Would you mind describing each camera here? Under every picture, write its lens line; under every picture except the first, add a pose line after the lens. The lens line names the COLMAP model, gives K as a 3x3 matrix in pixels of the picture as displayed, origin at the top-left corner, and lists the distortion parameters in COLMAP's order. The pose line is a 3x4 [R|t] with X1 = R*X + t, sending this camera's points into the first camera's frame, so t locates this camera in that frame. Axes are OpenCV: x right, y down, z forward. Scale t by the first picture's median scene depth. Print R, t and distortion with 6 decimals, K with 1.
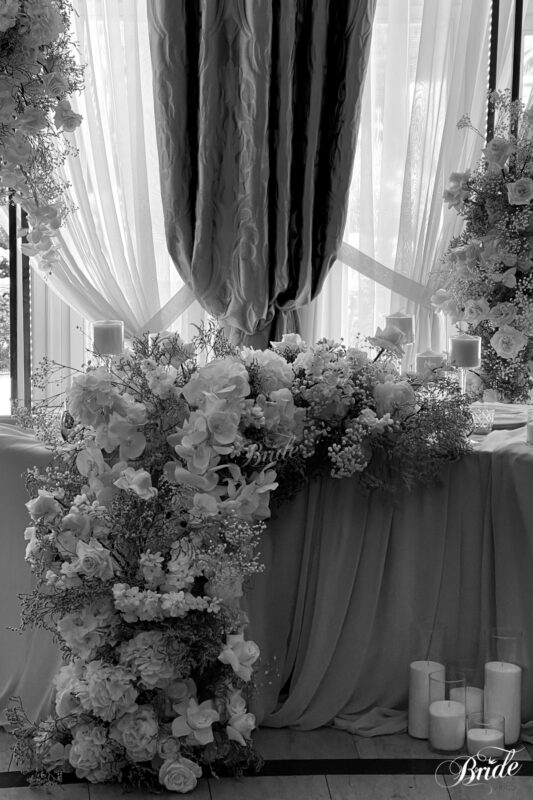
lens RADIAL K [[1670.2, 0, 266.5], [0, 1670.2, 400.0], [0, 0, 1]] dist [0.214545, -0.154018]
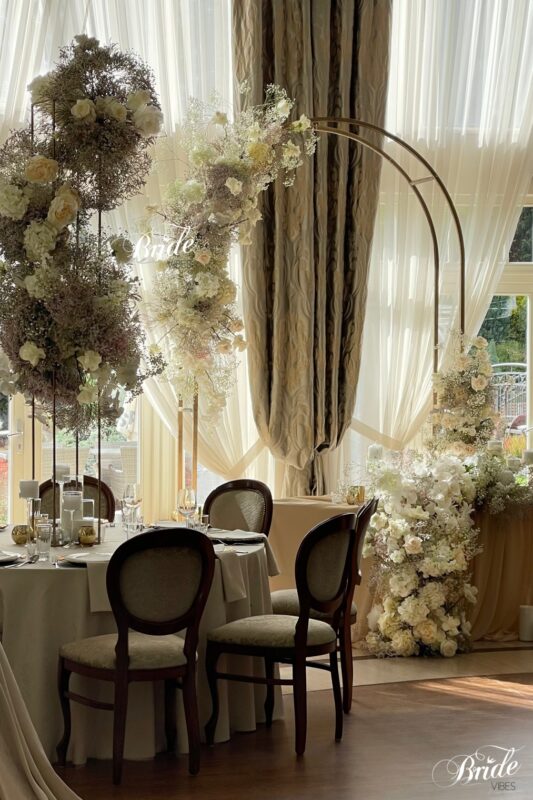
lens RADIAL K [[1670.2, 0, 266.5], [0, 1670.2, 400.0], [0, 0, 1]] dist [0.214545, -0.154018]
pose [[0.965552, -0.009856, 0.260022, -0.490461], [0.040839, 0.992638, -0.114025, 0.083308], [-0.256984, 0.120717, 0.958847, -0.616445]]
